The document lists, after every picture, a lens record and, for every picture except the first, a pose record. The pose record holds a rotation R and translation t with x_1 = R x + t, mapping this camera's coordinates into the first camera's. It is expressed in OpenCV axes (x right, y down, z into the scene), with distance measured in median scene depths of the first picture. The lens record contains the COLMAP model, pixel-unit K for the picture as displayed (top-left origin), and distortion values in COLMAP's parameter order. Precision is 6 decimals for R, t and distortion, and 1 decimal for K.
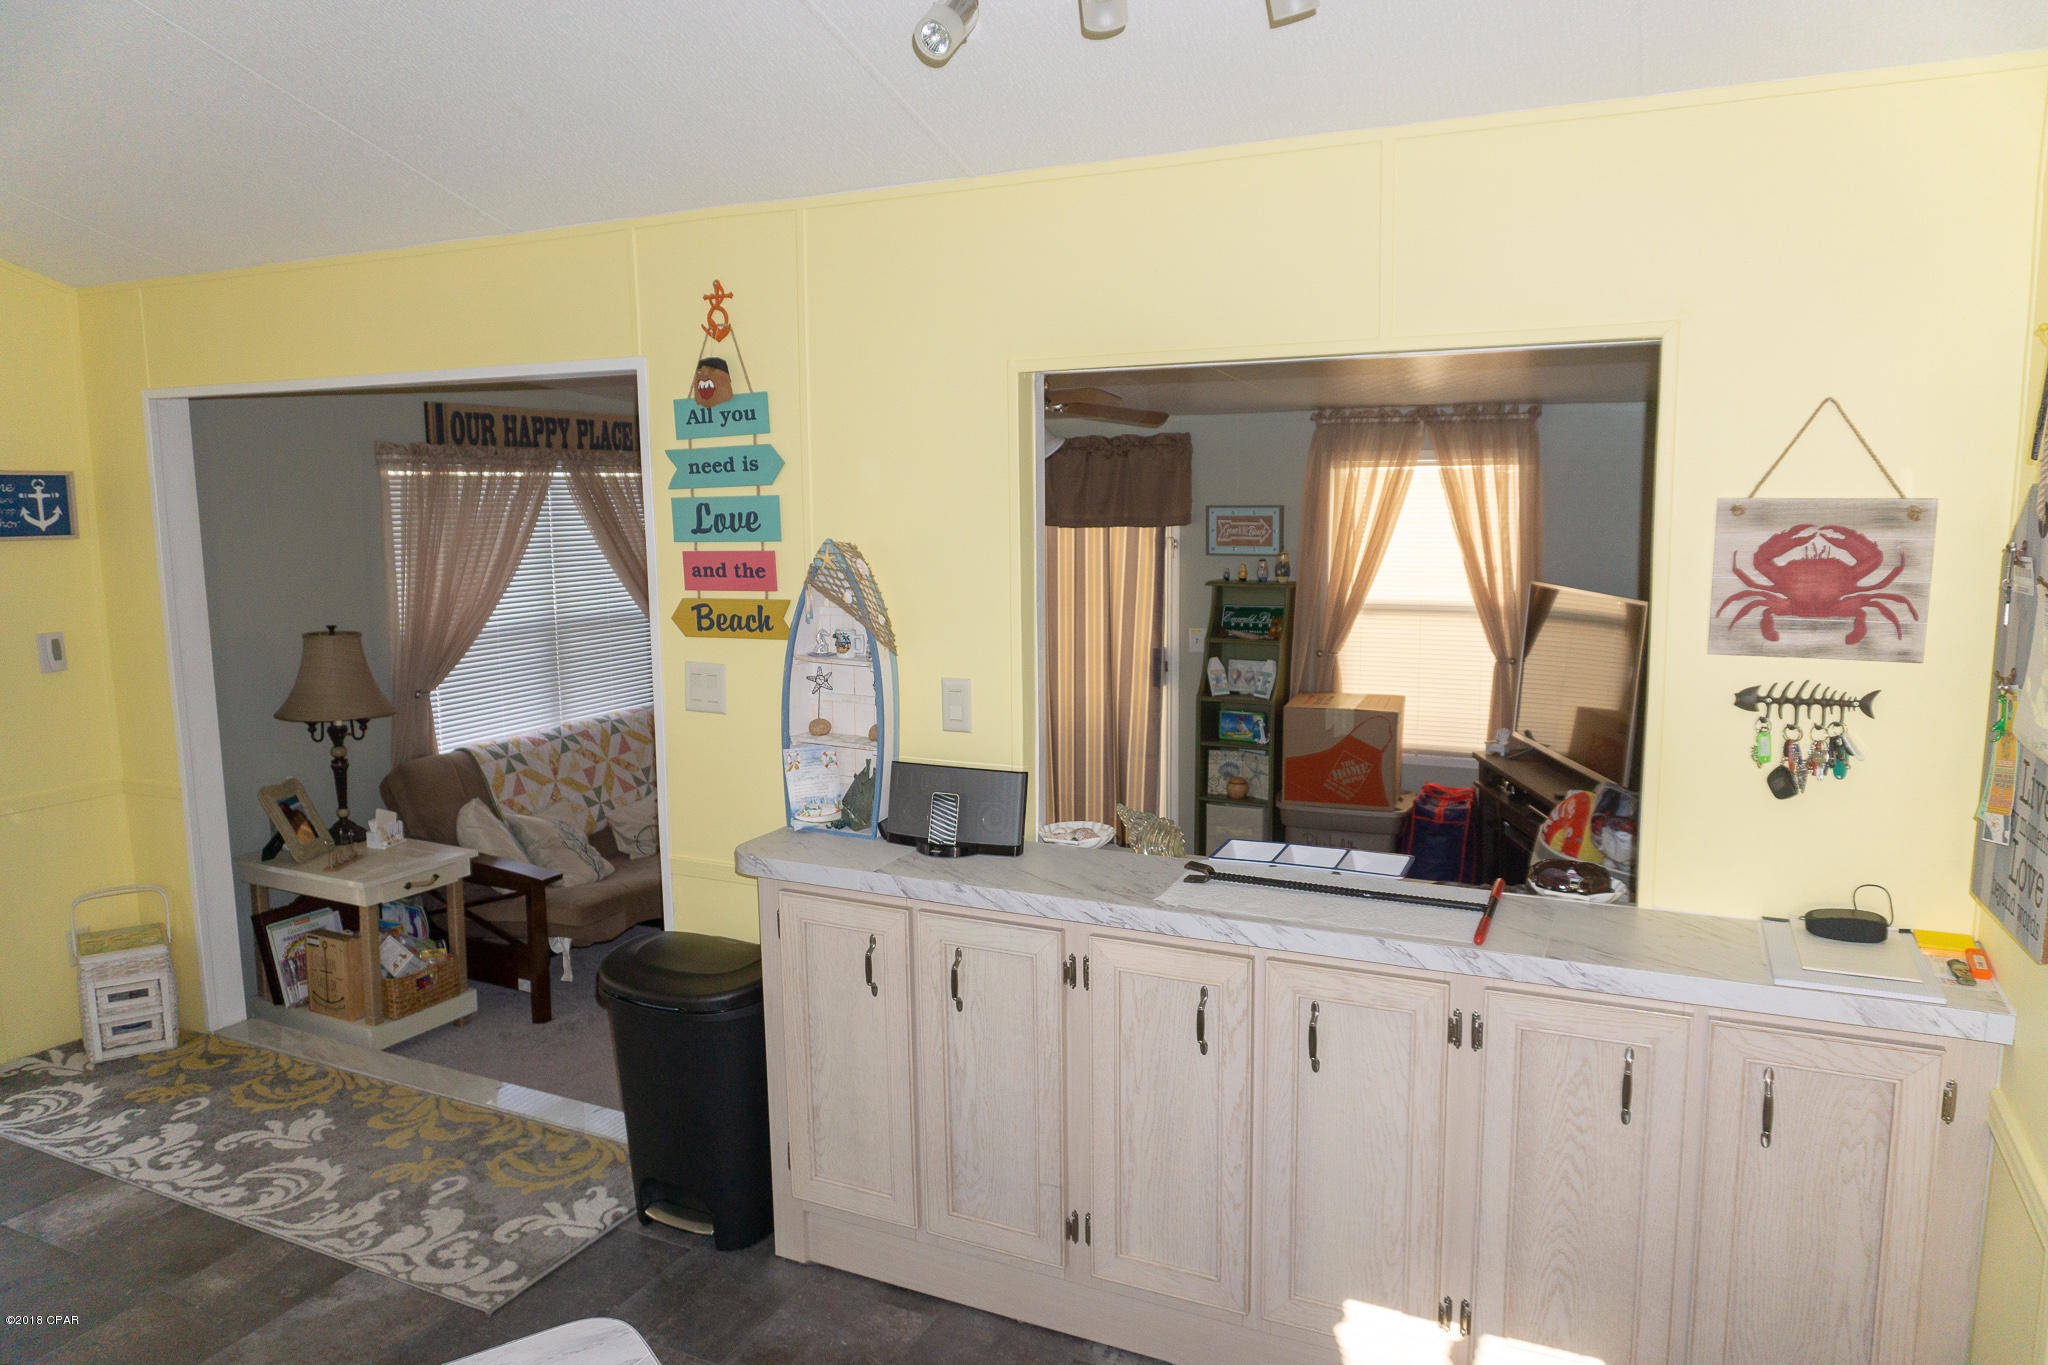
lens RADIAL K [[1356.1, 0, 1023.4], [0, 1356.1, 686.9], [0, 0, 1]] dist [-0.017722, -0.008478]
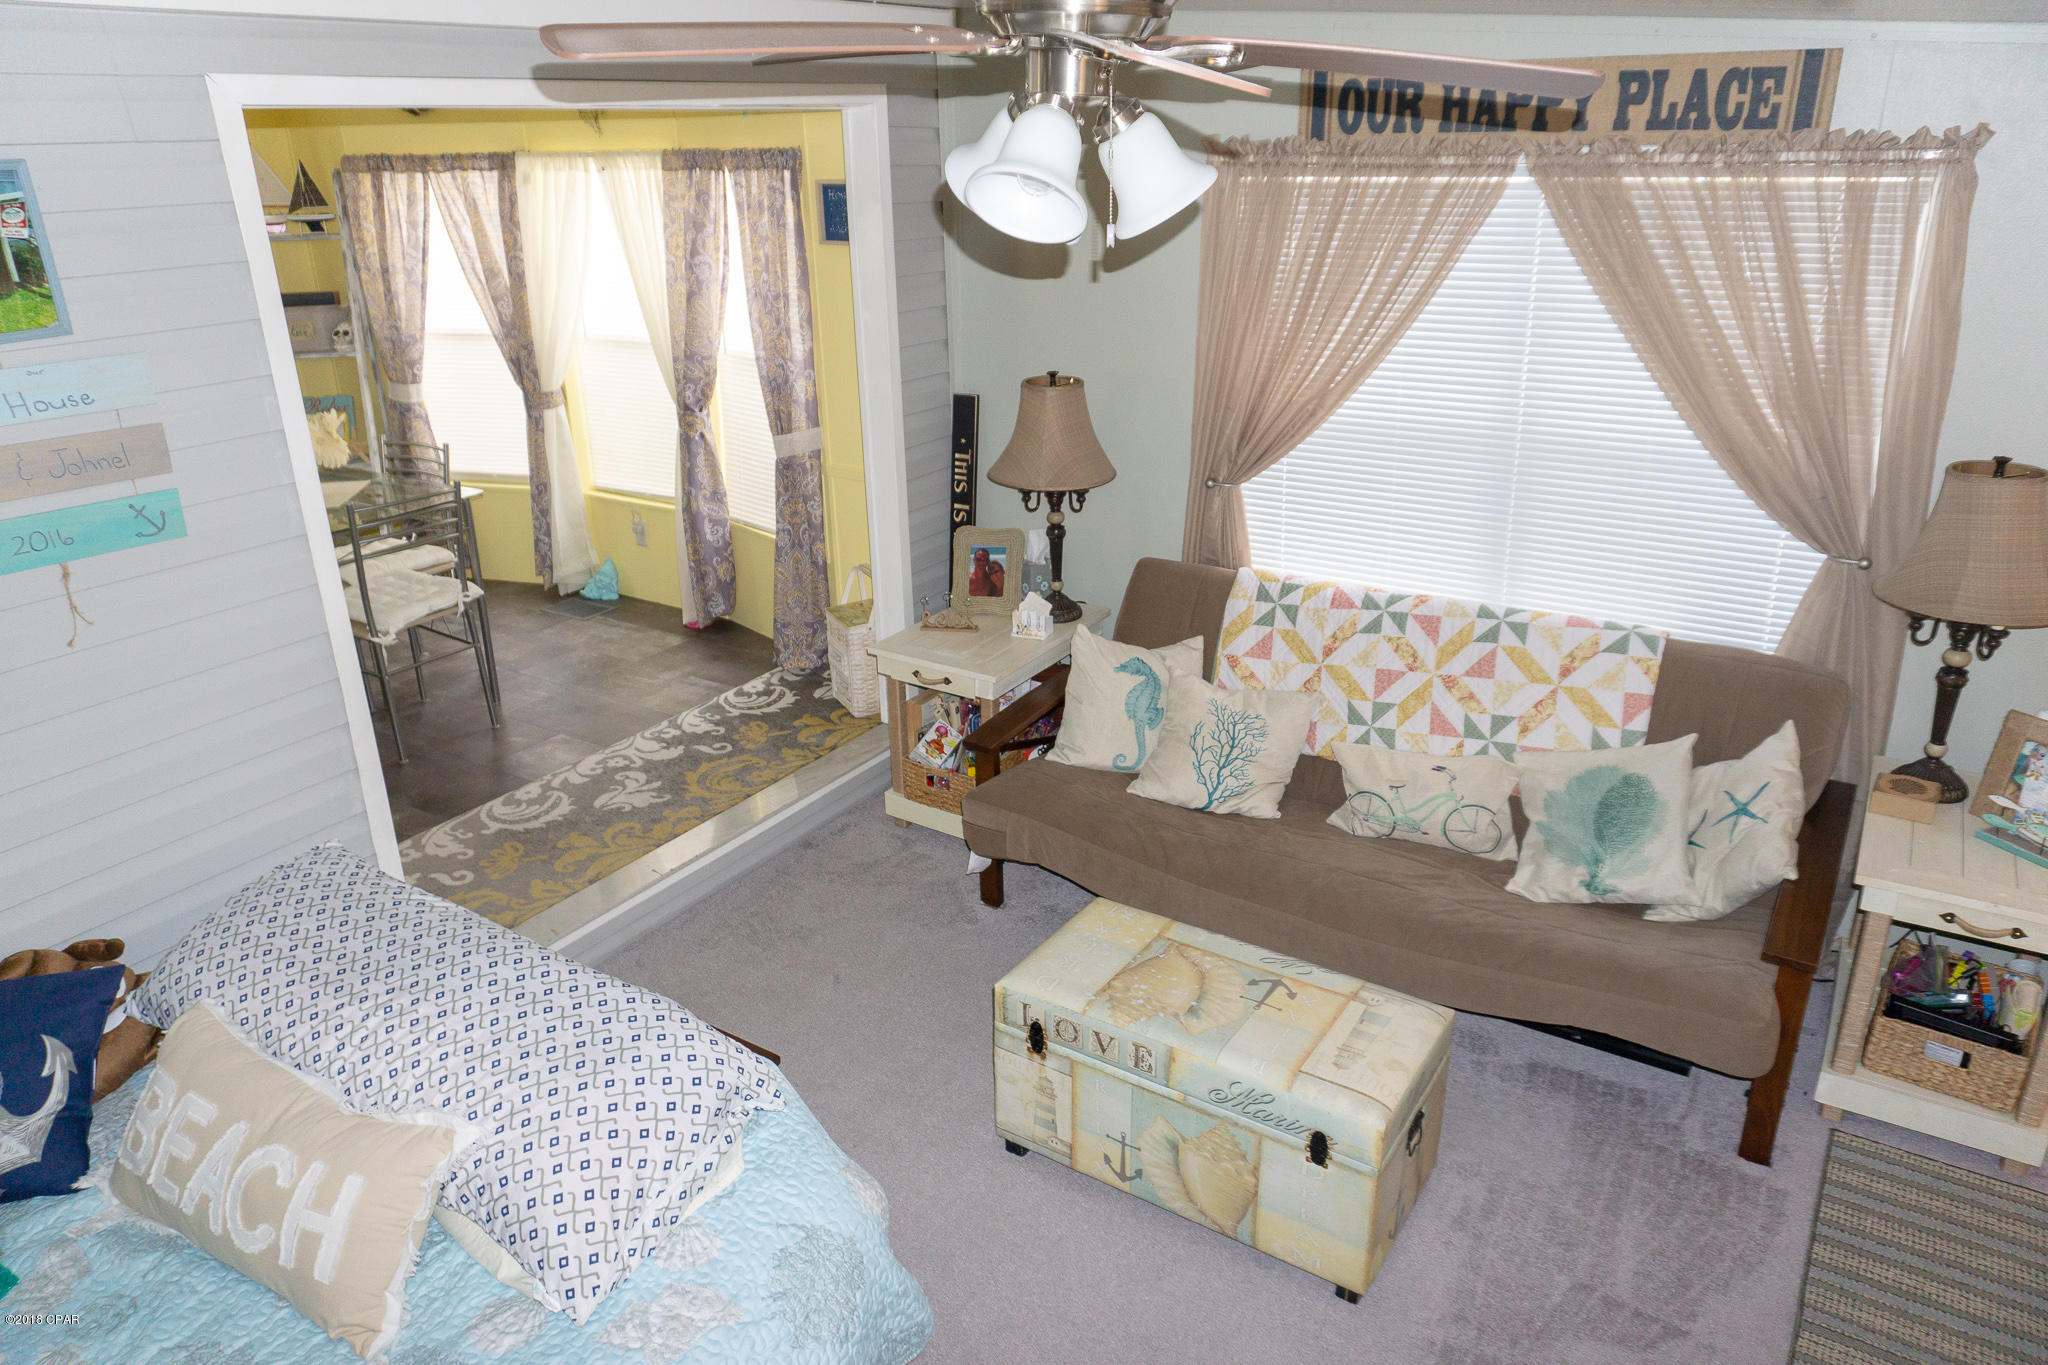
lens RADIAL K [[1356.1, 0, 1023.4], [0, 1356.1, 686.9], [0, 0, 1]] dist [-0.017722, -0.008478]
pose [[-0.120010, 0.381662, -0.916478, 0.443971], [-0.122146, 0.910460, 0.395150, -0.253827], [0.985230, 0.159366, -0.062646, 1.352159]]
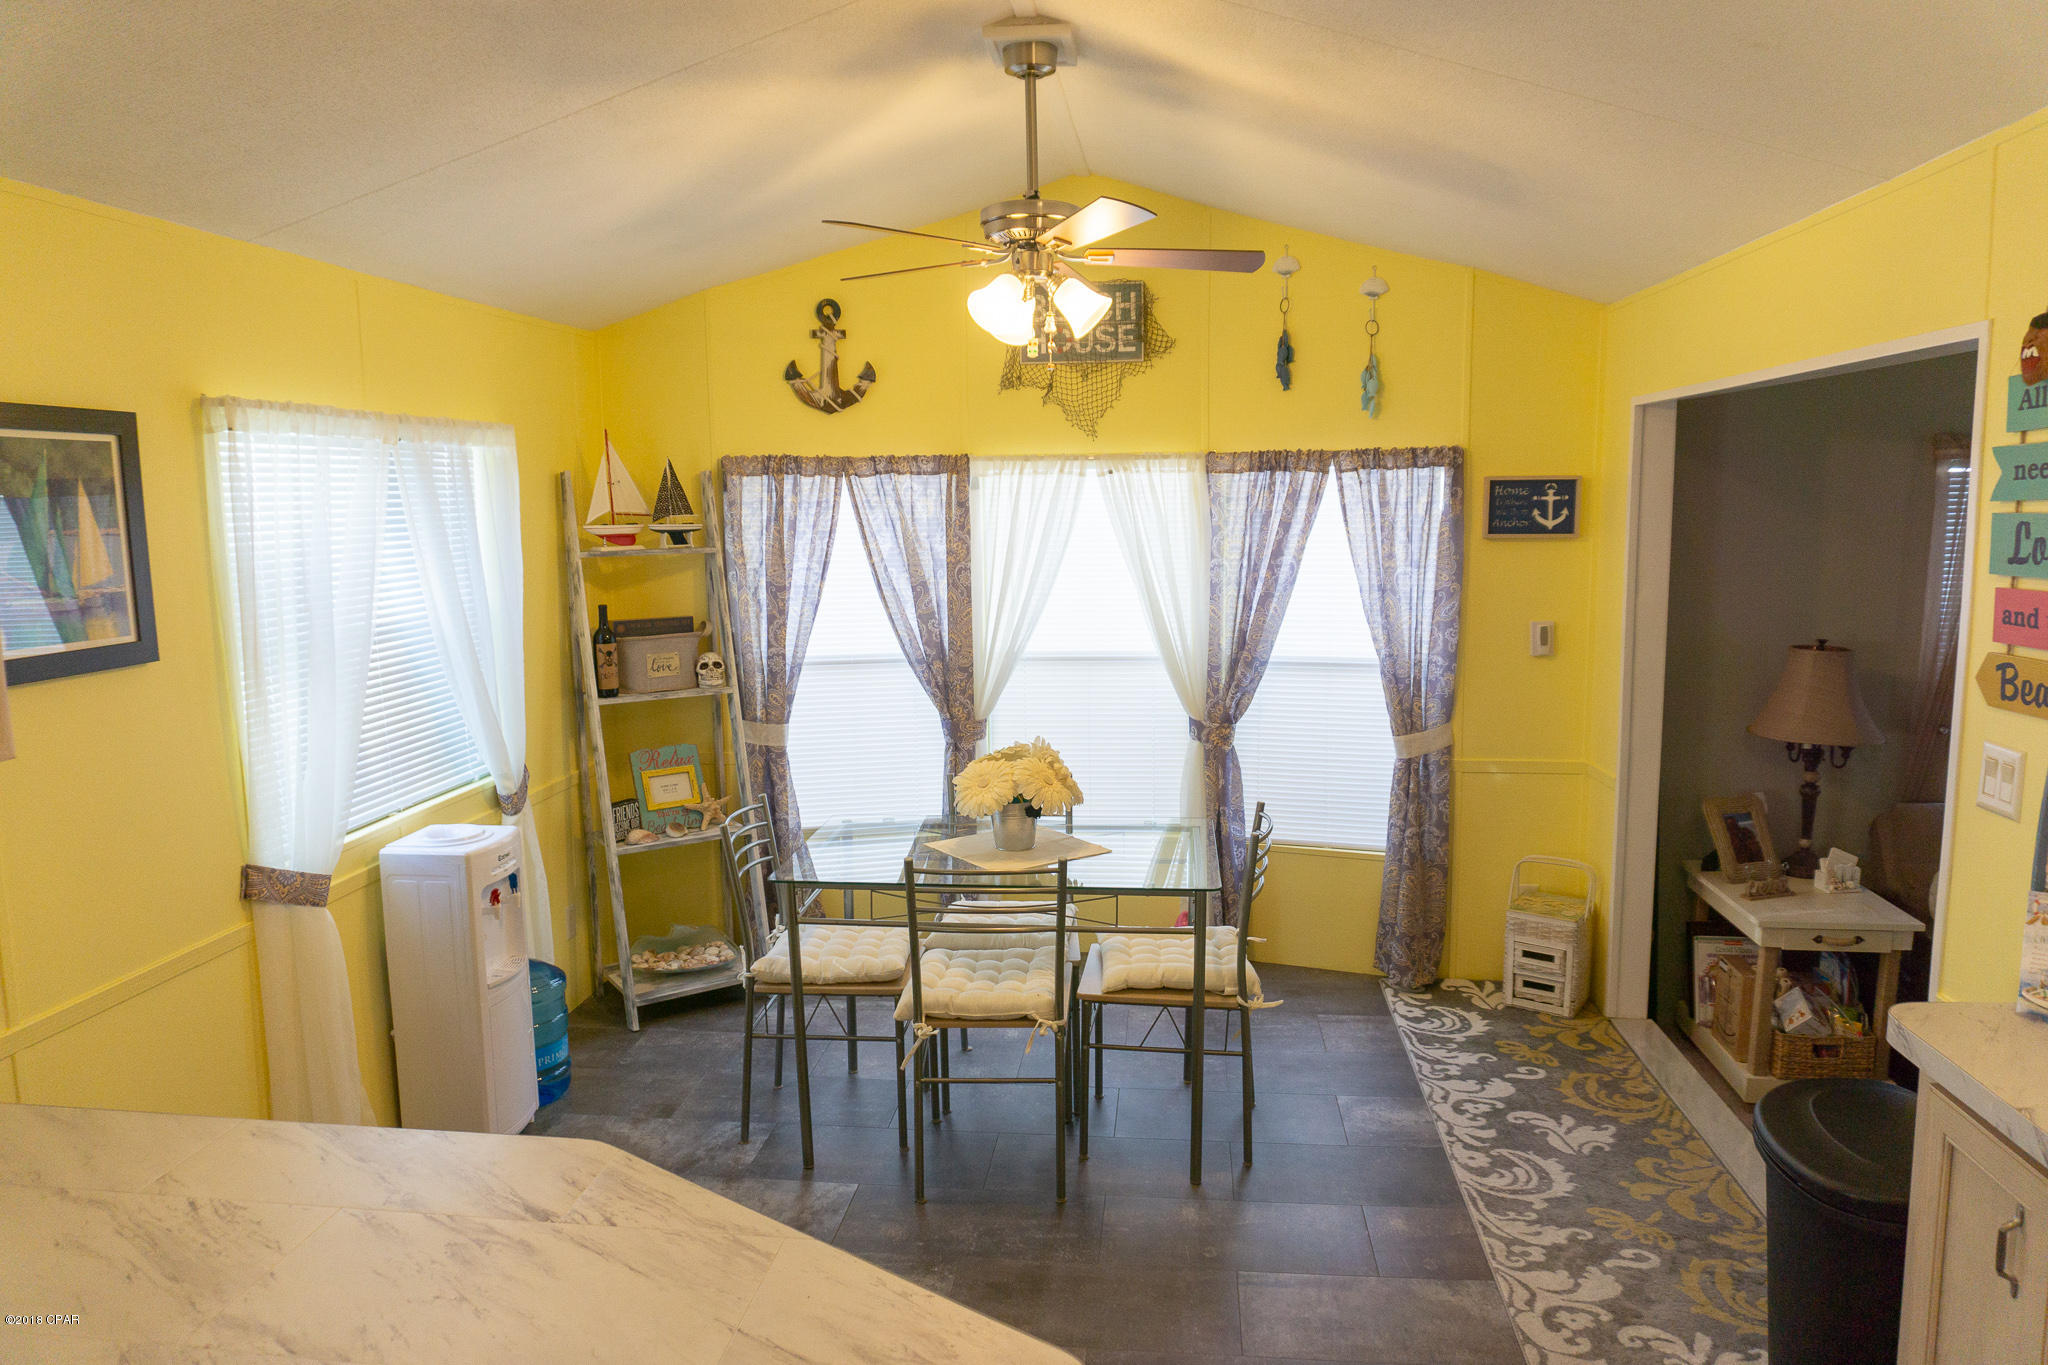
lens RADIAL K [[1356.1, 0, 1023.4], [0, 1356.1, 686.9], [0, 0, 1]] dist [-0.017722, -0.008478]
pose [[0.321699, 0.131662, -0.937643, 0.219205], [-0.122040, 0.987790, 0.096832, -0.046000], [0.938944, 0.083280, 0.333839, 0.240900]]
